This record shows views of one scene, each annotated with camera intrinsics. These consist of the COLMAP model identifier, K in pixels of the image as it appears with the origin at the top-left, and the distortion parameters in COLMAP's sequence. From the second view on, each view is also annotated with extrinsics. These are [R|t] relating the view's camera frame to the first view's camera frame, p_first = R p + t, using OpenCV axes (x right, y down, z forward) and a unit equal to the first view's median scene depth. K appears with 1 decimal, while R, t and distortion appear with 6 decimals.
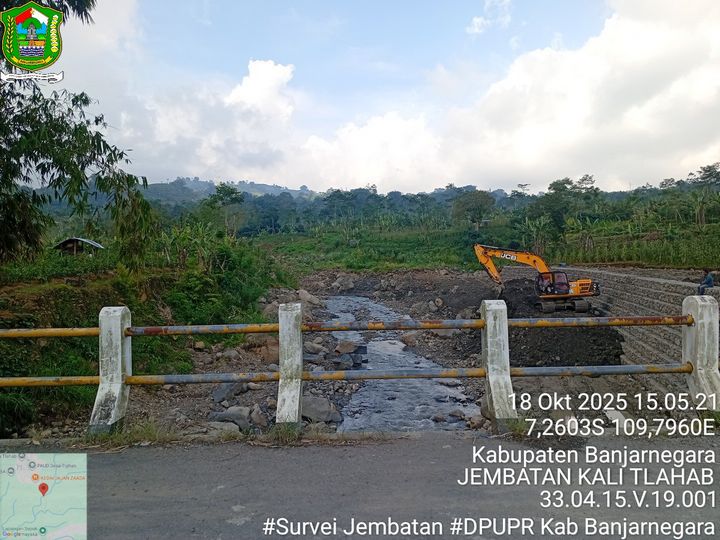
lens RADIAL K [[554.4, 0, 362.8], [0, 554.4, 269.2], [0, 0, 1]] dist [0.090984, -0.192674]
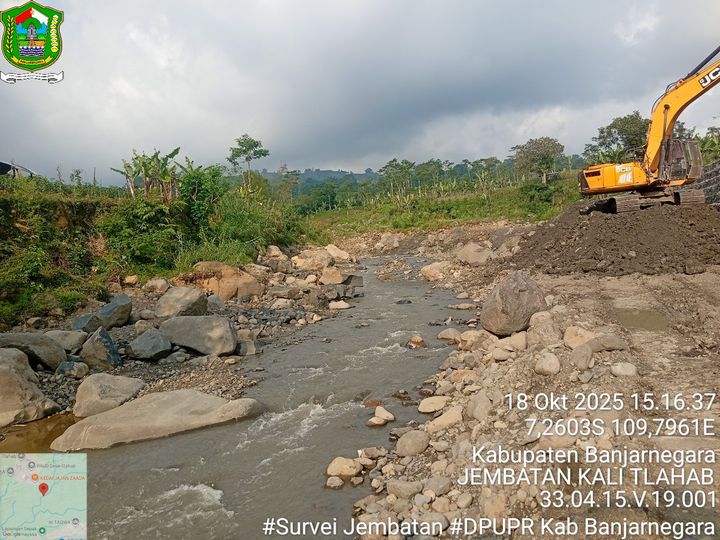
lens RADIAL K [[554.4, 0, 362.8], [0, 554.4, 269.2], [0, 0, 1]] dist [0.090984, -0.192674]
pose [[0.989779, -0.055815, -0.131235, 0.053914], [0.059512, 0.997929, 0.024419, 0.057412], [0.129601, -0.031980, 0.991050, 0.139727]]
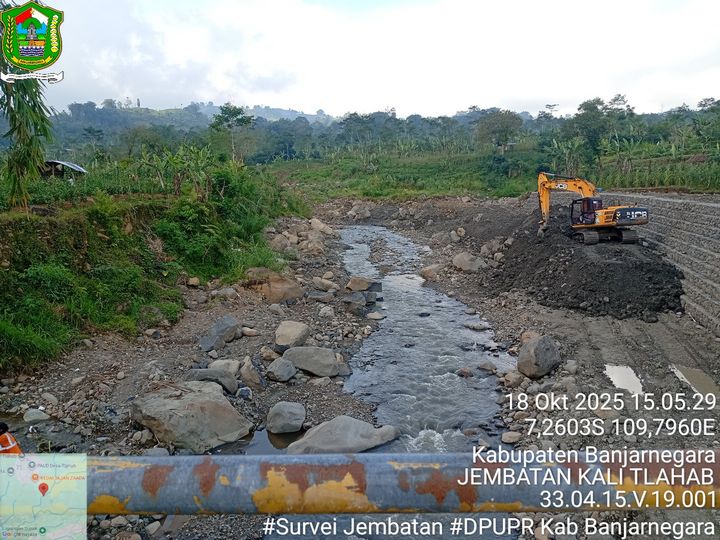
lens RADIAL K [[554.4, 0, 362.8], [0, 554.4, 269.2], [0, 0, 1]] dist [0.090984, -0.192674]
pose [[0.999441, 0.000223, -0.033431, 0.003322], [0.004066, 0.991745, 0.128165, 0.001588], [0.033184, -0.128229, 0.991189, 0.061050]]
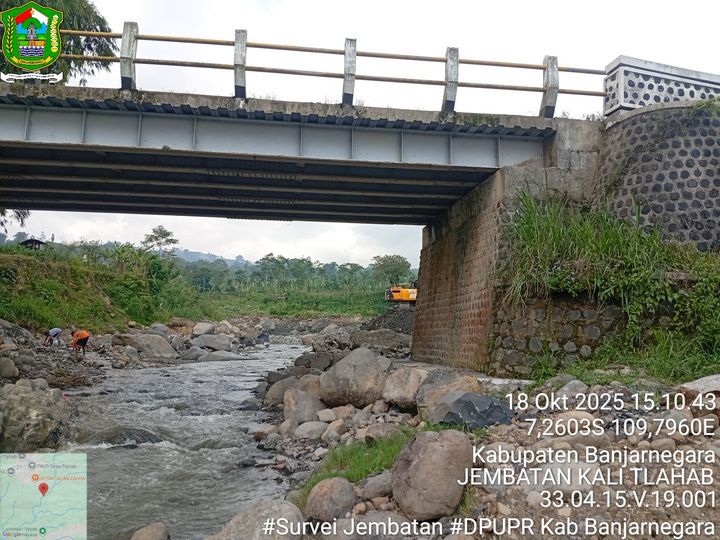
lens RADIAL K [[554.4, 0, 362.8], [0, 554.4, 269.2], [0, 0, 1]] dist [0.090984, -0.192674]
pose [[0.992565, 0.046554, 0.112457, 0.035396], [-0.030716, 0.989862, -0.138668, 0.081889], [-0.117773, 0.134183, 0.983933, -0.148601]]
